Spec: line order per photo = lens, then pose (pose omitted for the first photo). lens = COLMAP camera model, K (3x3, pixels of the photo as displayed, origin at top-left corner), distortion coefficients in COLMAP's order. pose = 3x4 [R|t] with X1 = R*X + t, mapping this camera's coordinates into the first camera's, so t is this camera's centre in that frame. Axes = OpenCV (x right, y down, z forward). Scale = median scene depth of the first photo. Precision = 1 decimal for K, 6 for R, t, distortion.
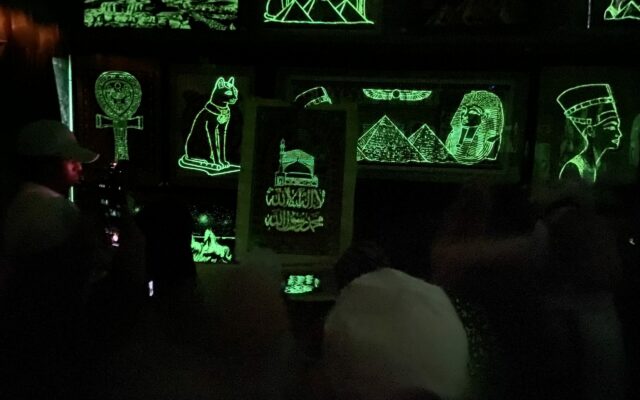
lens RADIAL K [[478.4, 0, 323.4], [0, 478.4, 198.6], [0, 0, 1]] dist [0.070298, -0.048356]
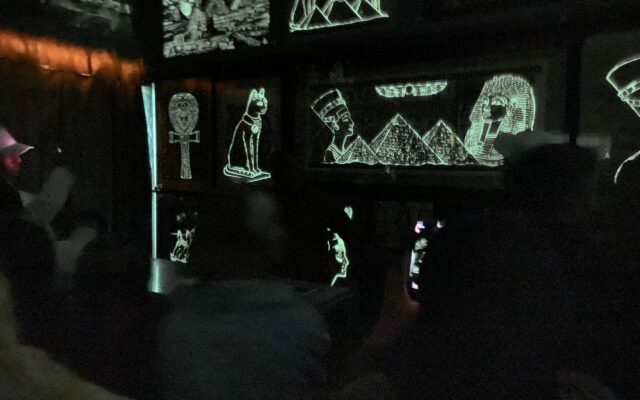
lens RADIAL K [[478.4, 0, 314.1], [0, 478.4, 204.5], [0, 0, 1]] dist [0.070298, -0.048356]
pose [[0.904841, 0.013410, -0.425539, 0.367609], [-0.031215, 0.998903, -0.034895, 0.033858], [0.424605, 0.044857, 0.904267, 0.114455]]
